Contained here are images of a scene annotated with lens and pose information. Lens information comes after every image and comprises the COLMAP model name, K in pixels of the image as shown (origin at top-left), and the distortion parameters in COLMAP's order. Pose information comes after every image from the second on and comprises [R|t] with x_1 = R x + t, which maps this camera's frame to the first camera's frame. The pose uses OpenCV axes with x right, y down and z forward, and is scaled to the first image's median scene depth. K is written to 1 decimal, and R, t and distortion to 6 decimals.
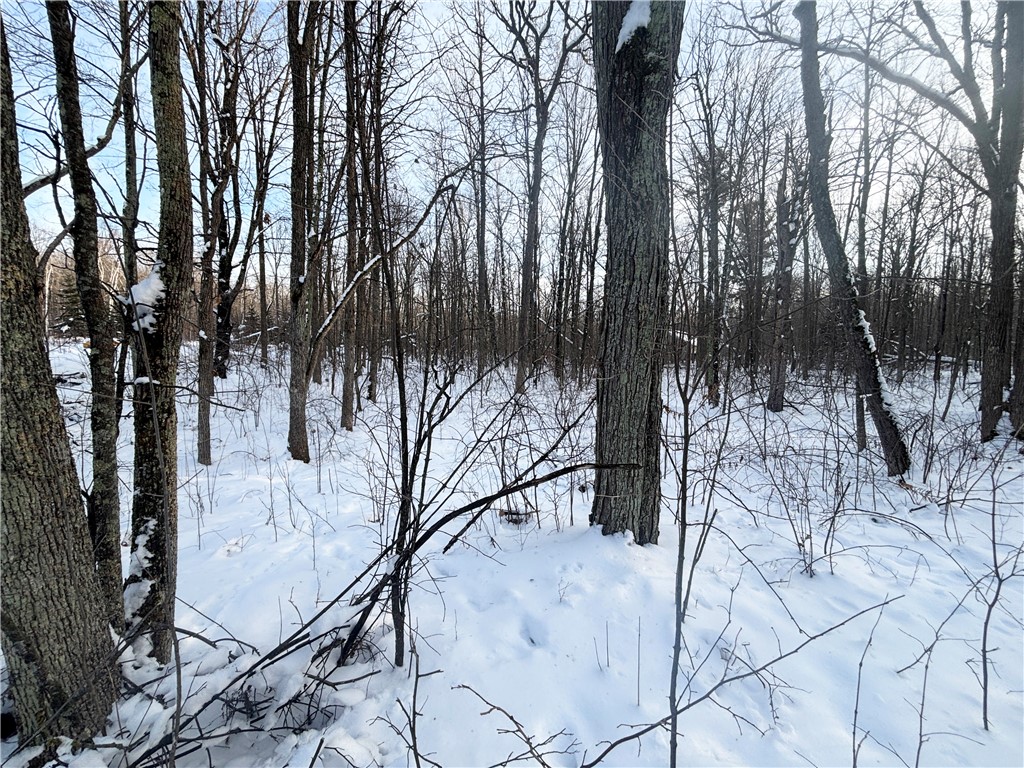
lens RADIAL K [[409.0, 0, 512.1], [0, 409.0, 380.8], [0, 0, 1]] dist [0.000711, -0.001943]
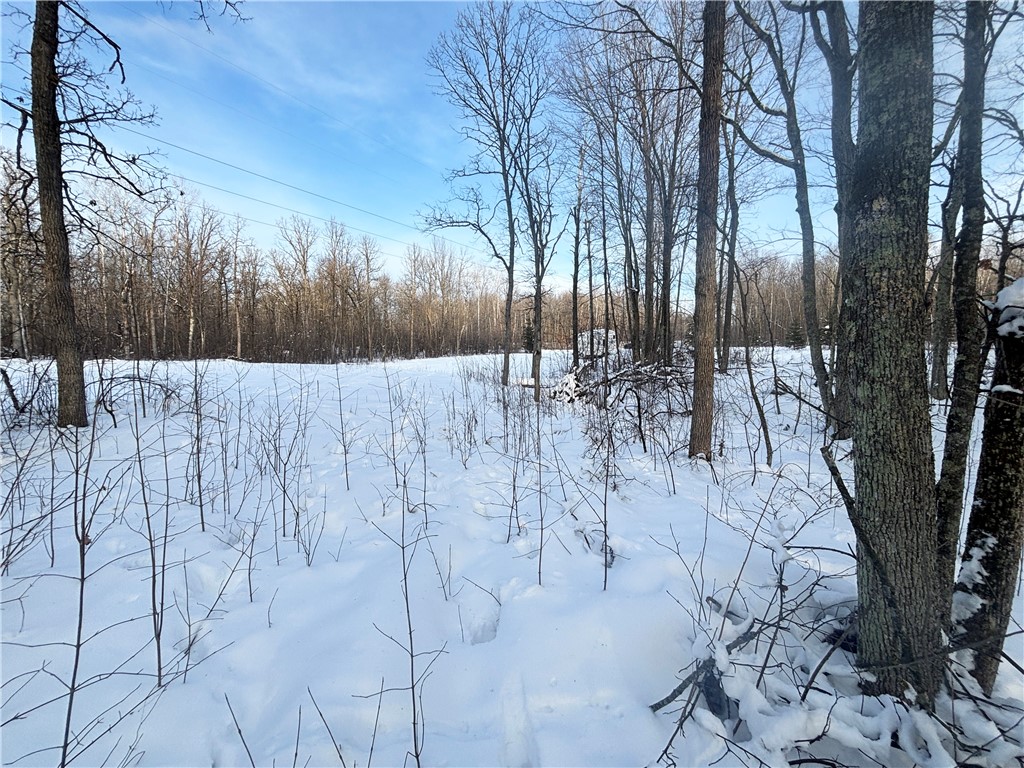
lens RADIAL K [[409.0, 0, 512.4], [0, 409.0, 386.2], [0, 0, 1]] dist [0.000711, -0.001943]
pose [[0.038007, 0.066107, -0.997088, -0.015375], [-0.068464, 0.995637, 0.063401, 0.011702], [0.996929, 0.065855, 0.042368, -0.162630]]
